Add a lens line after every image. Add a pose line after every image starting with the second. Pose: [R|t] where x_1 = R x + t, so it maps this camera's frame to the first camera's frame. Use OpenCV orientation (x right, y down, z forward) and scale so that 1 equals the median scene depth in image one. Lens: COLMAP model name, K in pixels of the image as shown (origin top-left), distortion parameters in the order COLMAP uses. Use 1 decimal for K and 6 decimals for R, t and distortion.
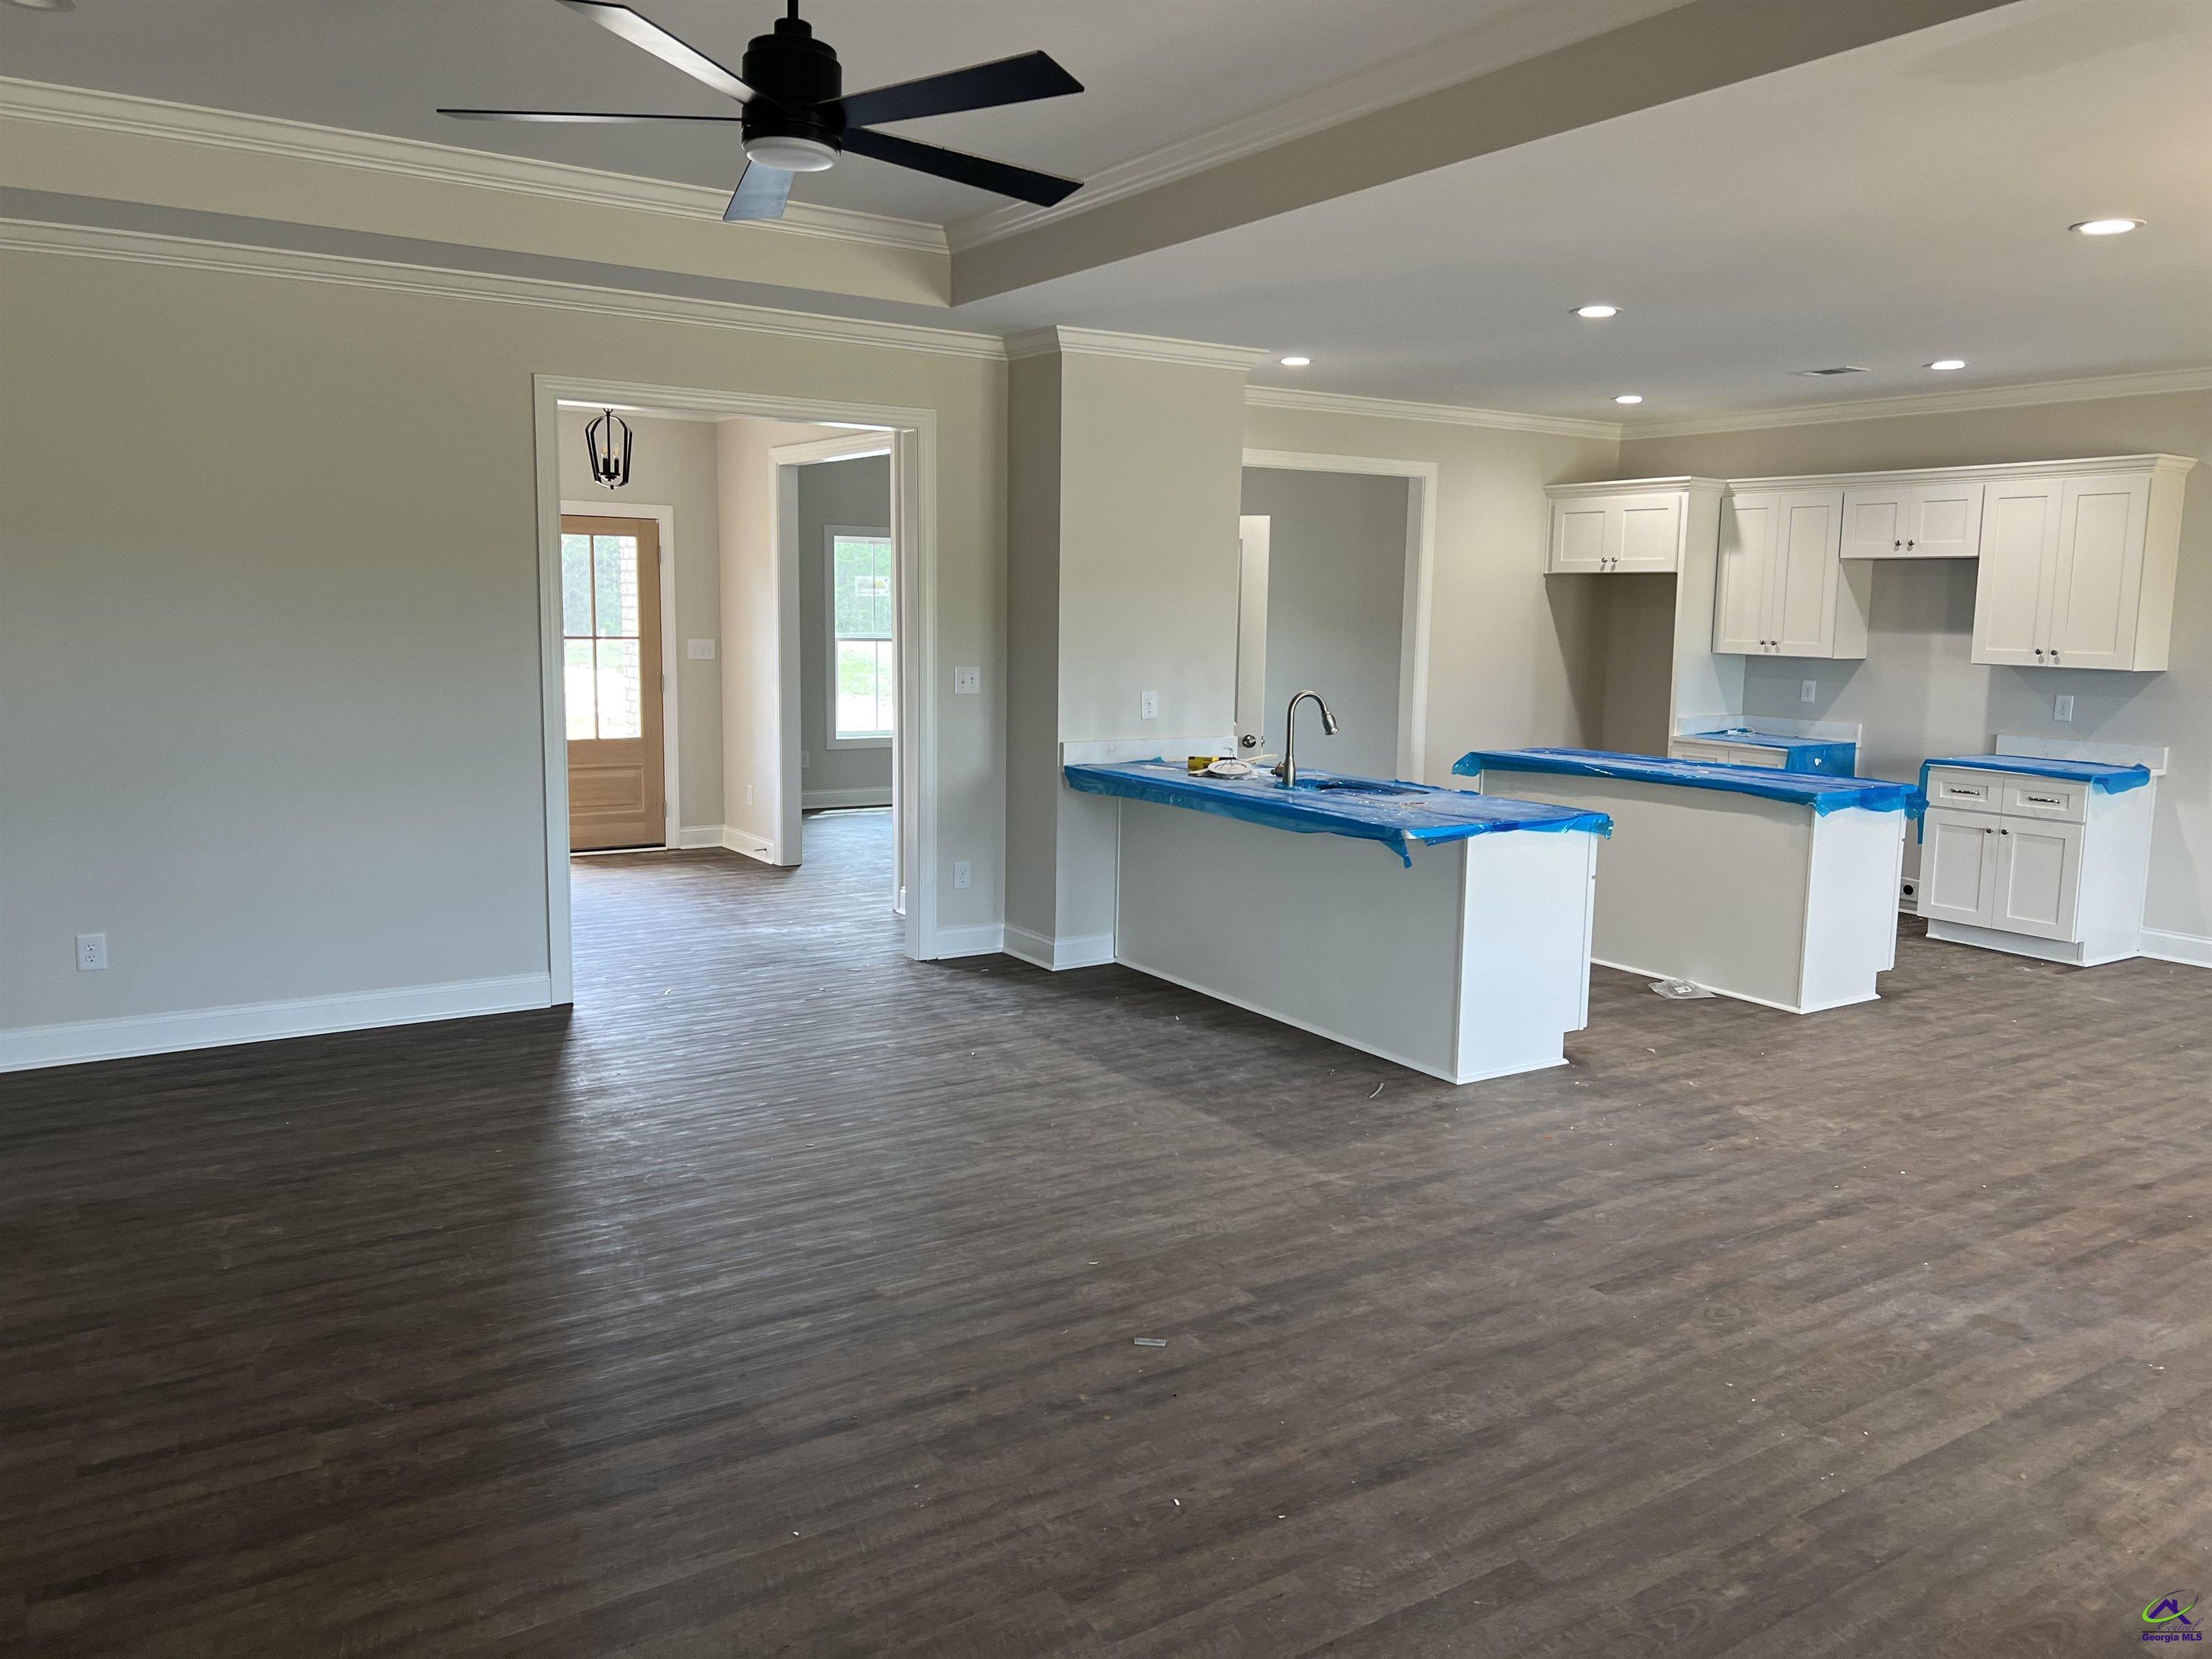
lens RADIAL K [[1653.0, 0, 1088.9], [0, 1653.0, 818.7], [0, 0, 1]] dist [0.037704, -0.037845]
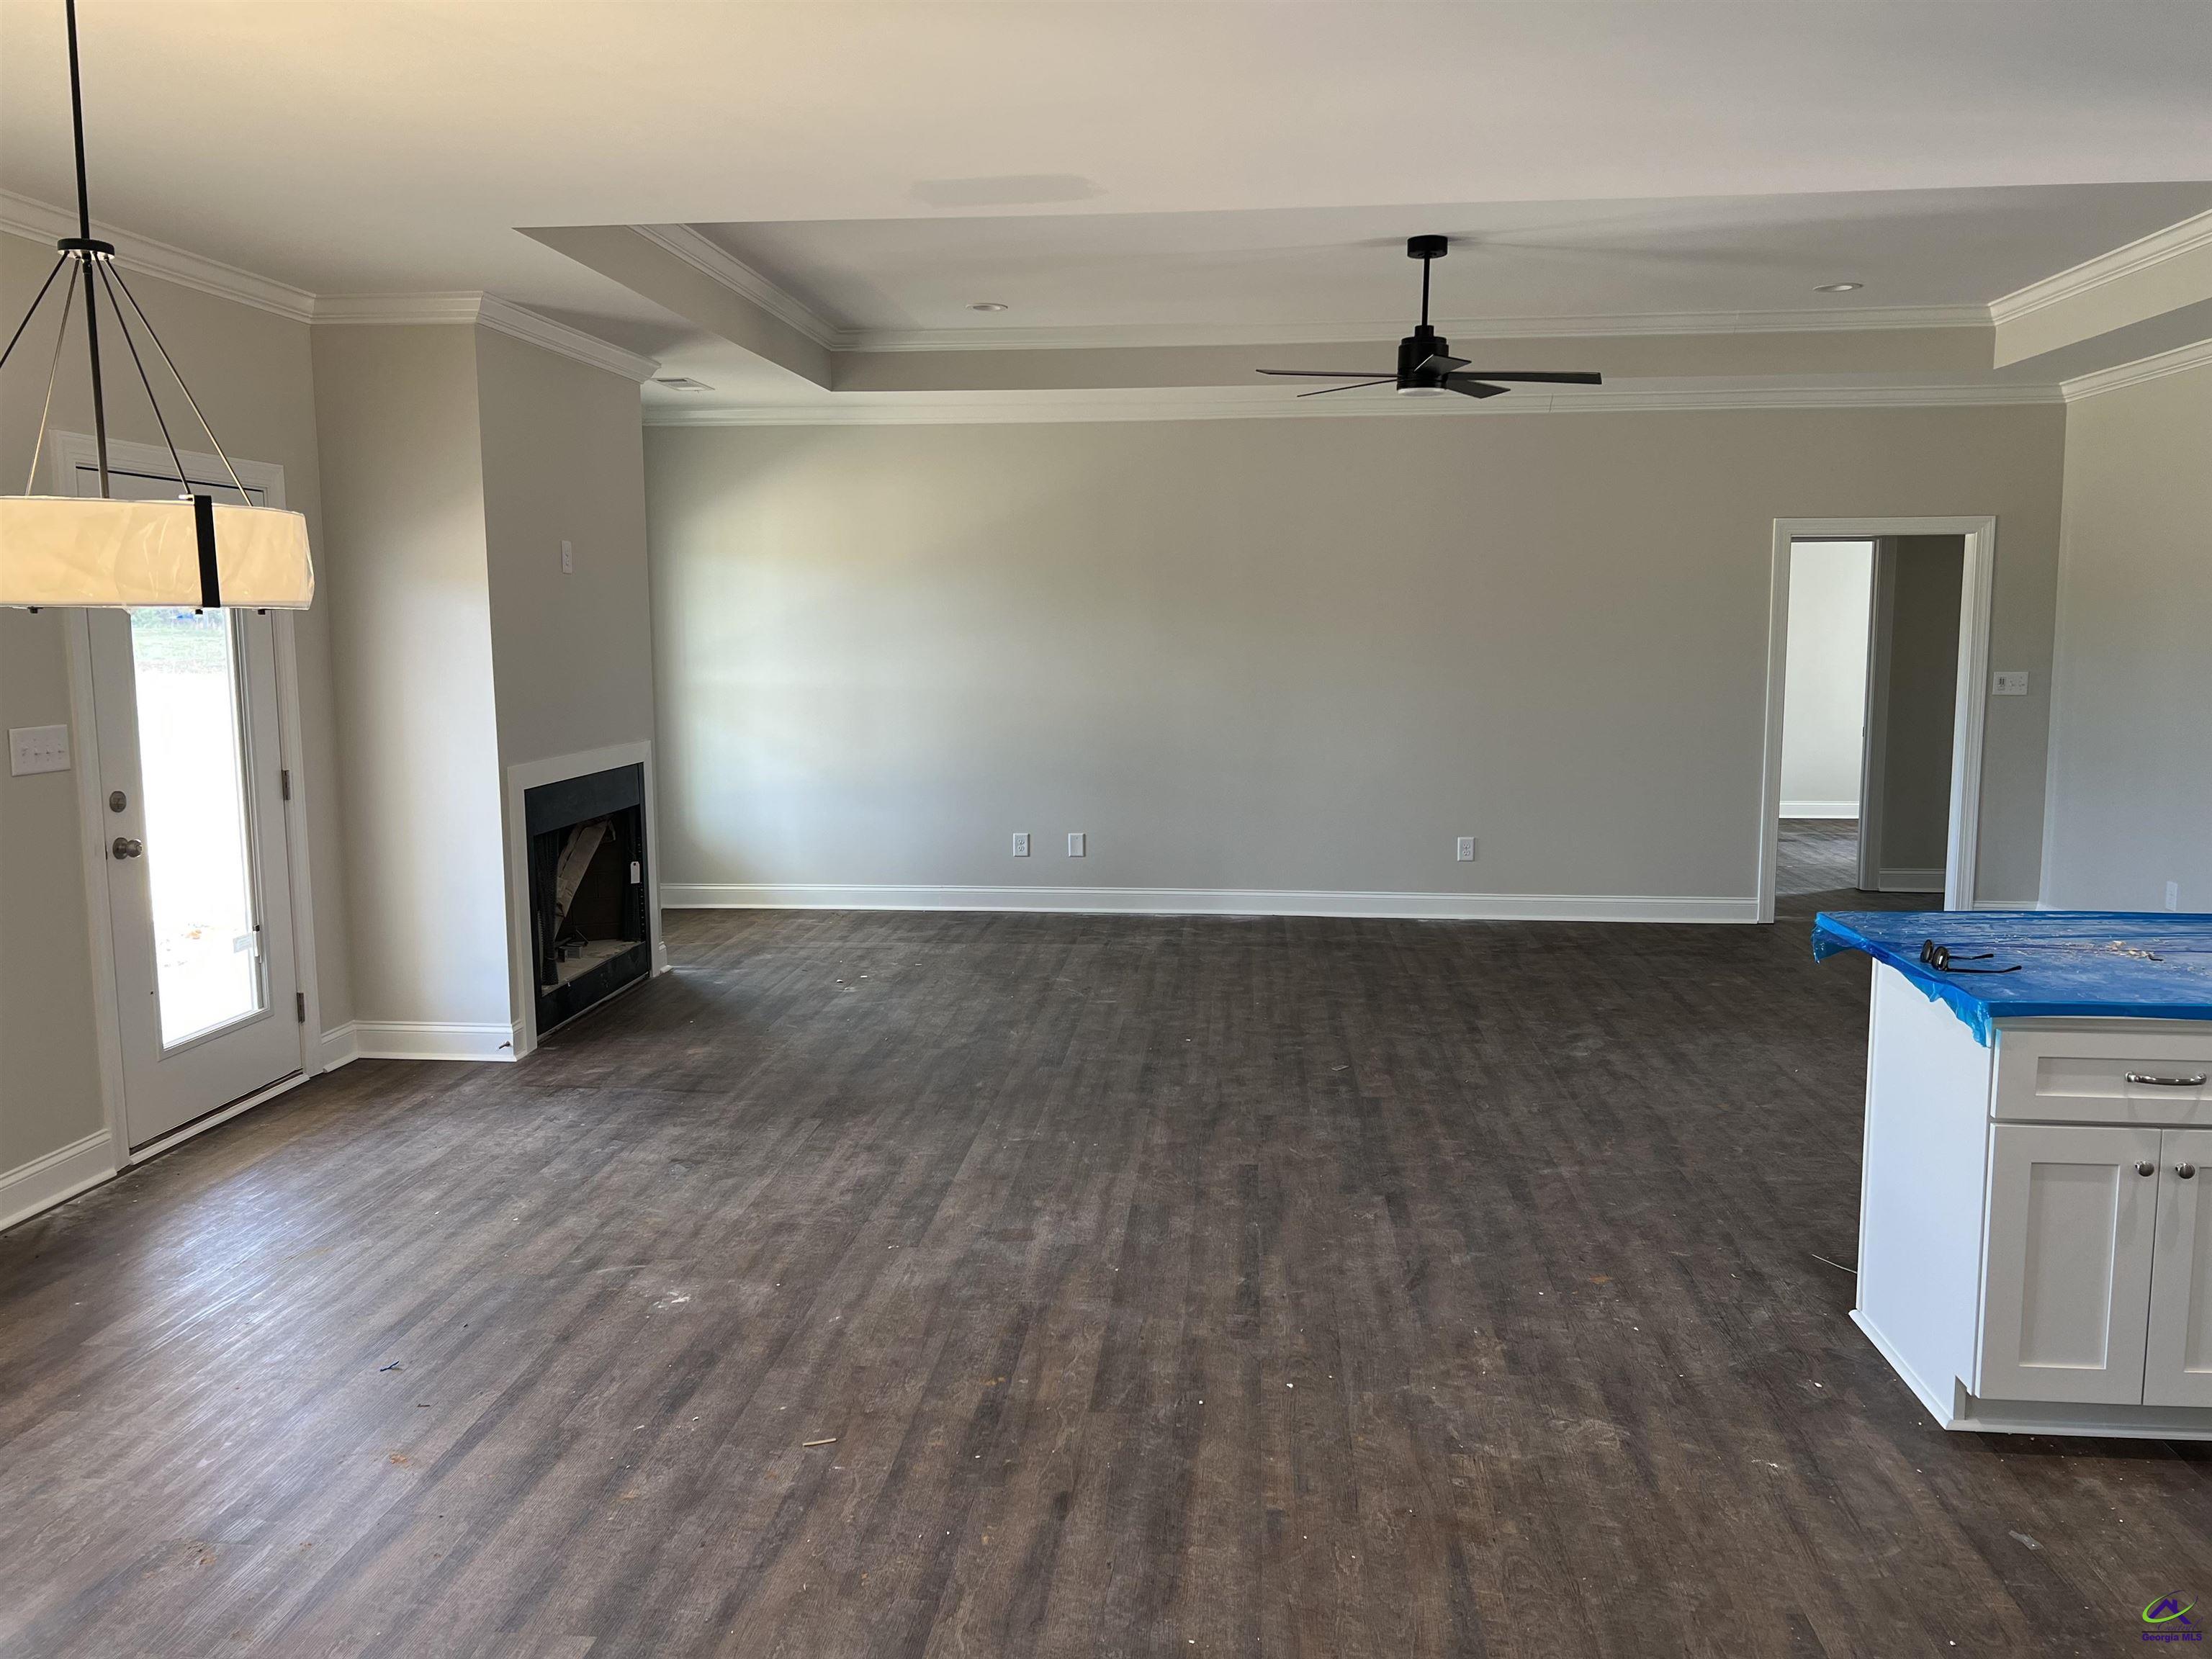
lens RADIAL K [[1653.0, 0, 1108.8], [0, 1653.0, 830.7], [0, 0, 1]] dist [0.037704, -0.037845]
pose [[-0.617927, 0.083543, -0.781784, 1.192108], [-0.113876, 0.974344, 0.194128, -0.166668], [0.777945, 0.208984, -0.592560, 1.453387]]
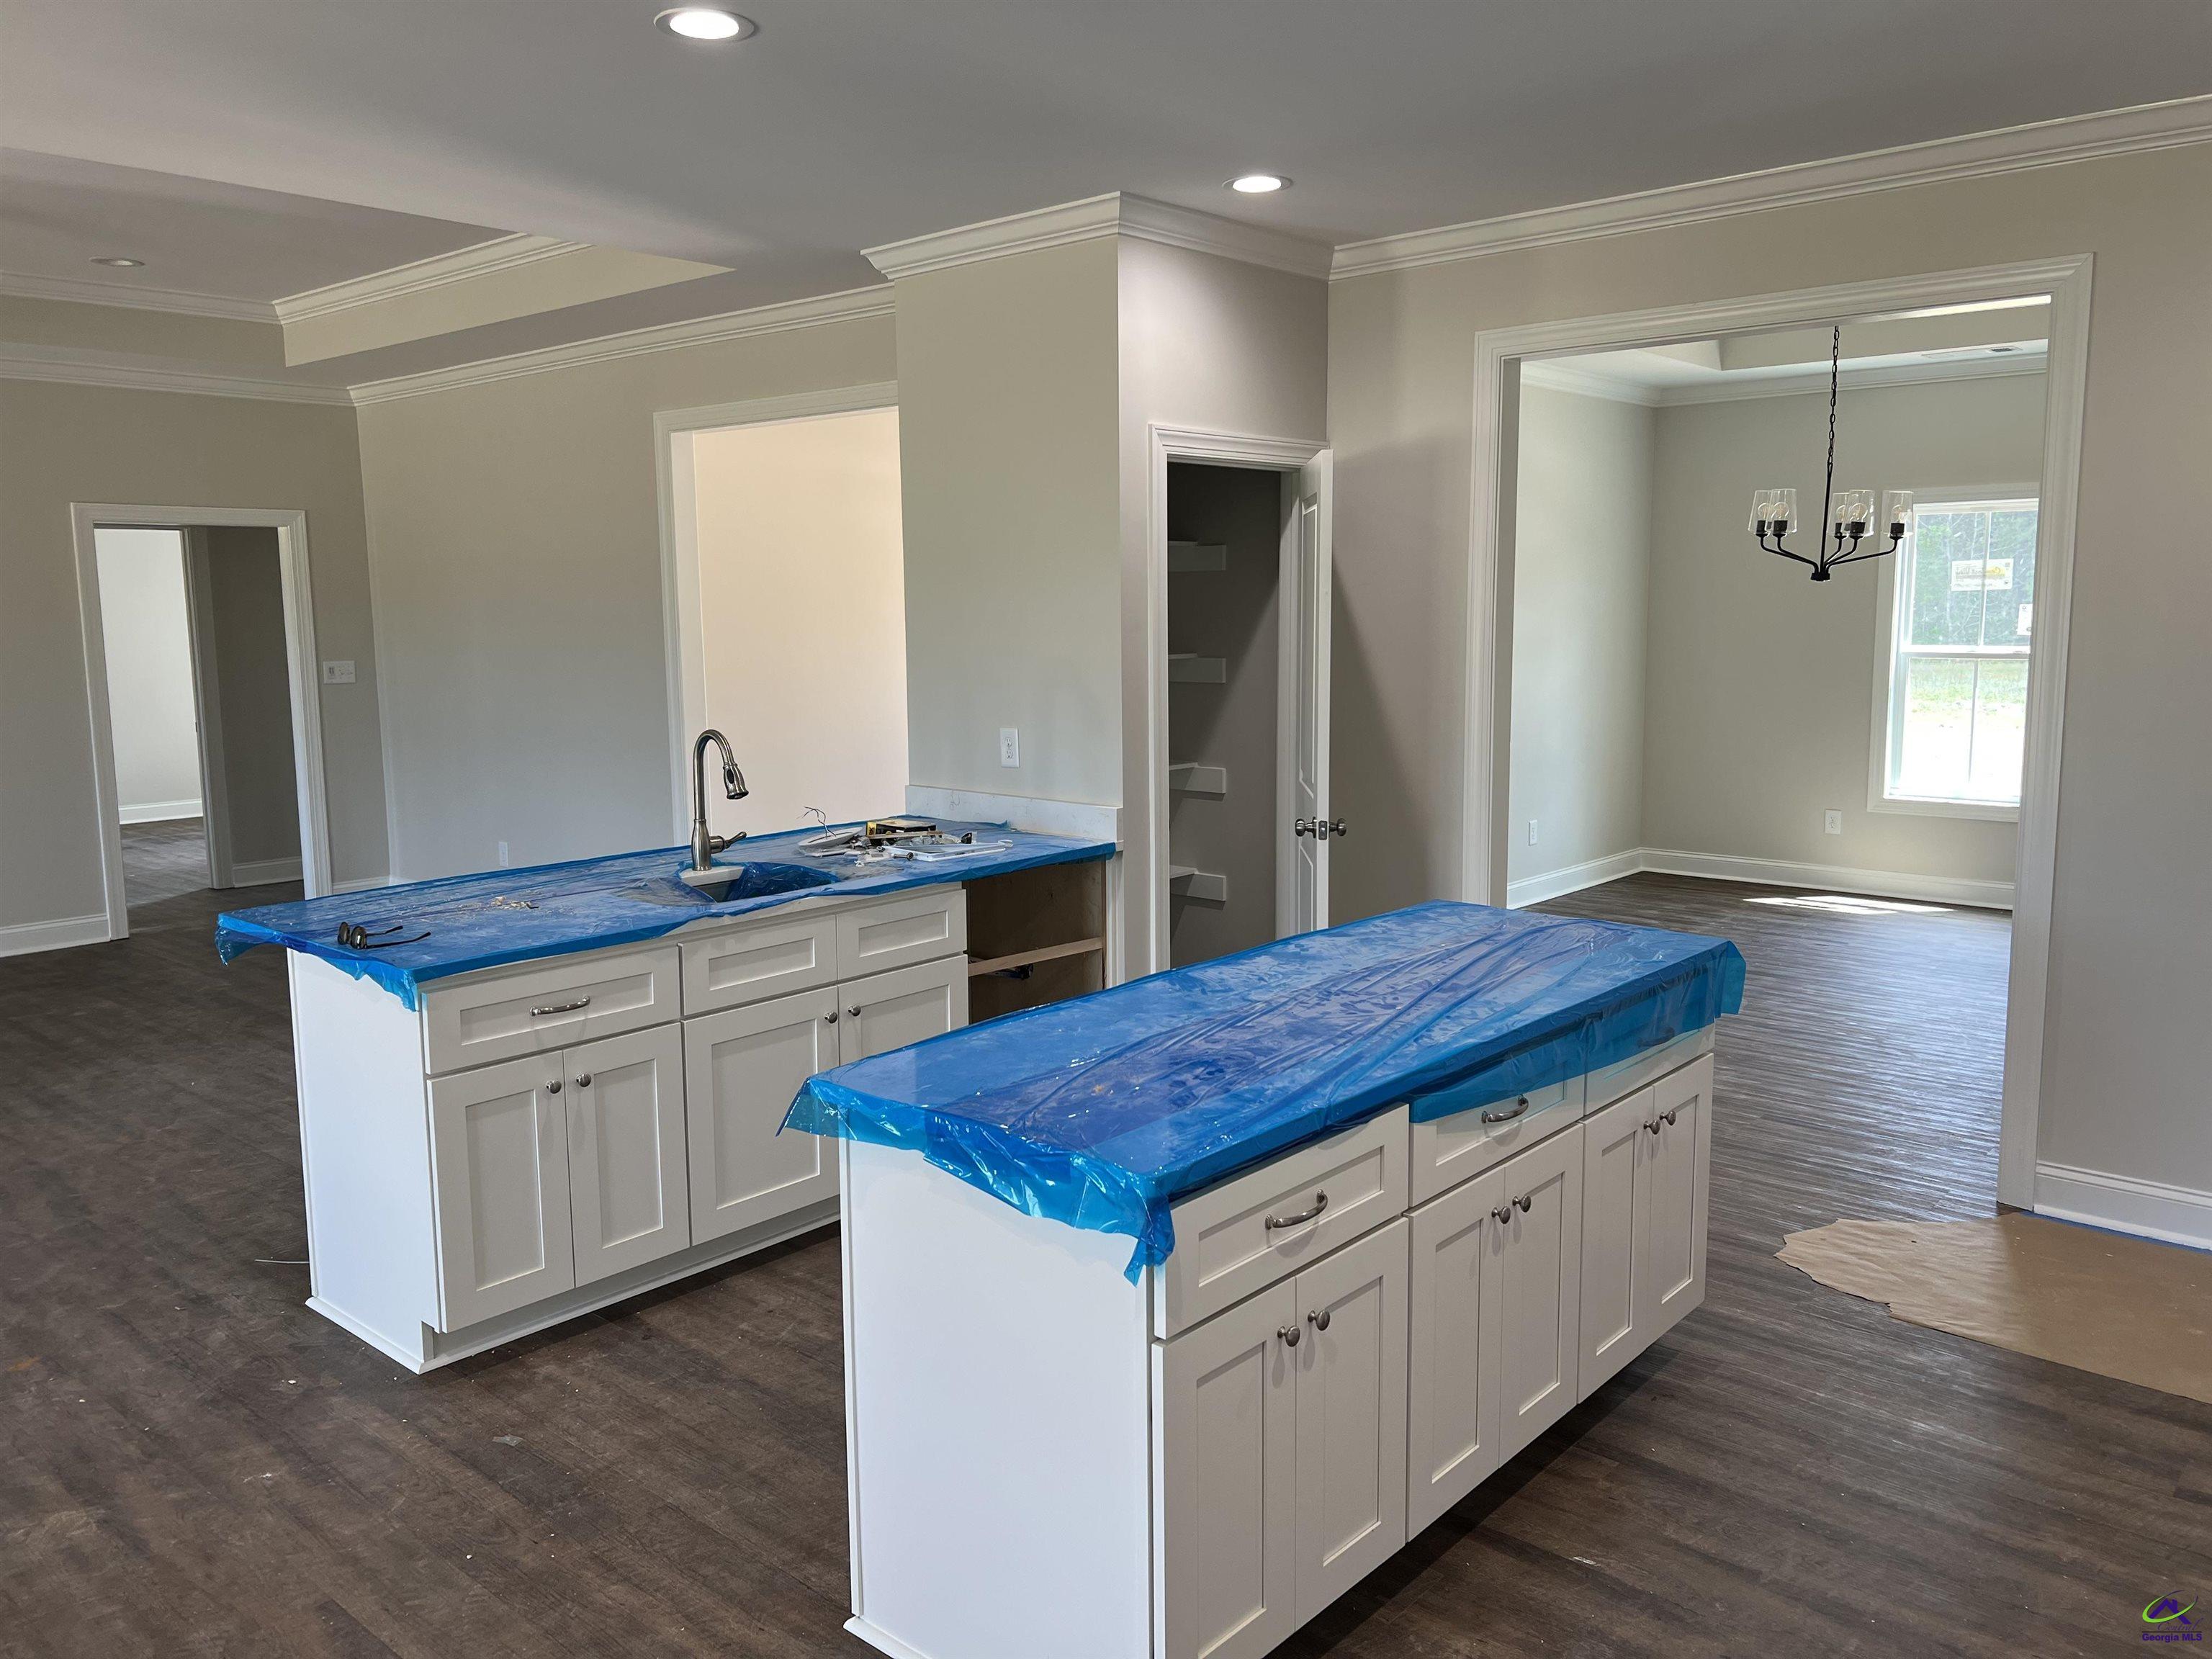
lens RADIAL K [[1653.0, 0, 1103.0], [0, 1653.0, 840.2], [0, 0, 1]] dist [0.037704, -0.037845]
pose [[0.270820, 0.118833, -0.955267, 1.215876], [-0.114504, 0.989283, 0.090602, -0.164353], [0.955796, 0.084845, 0.281524, 1.424497]]
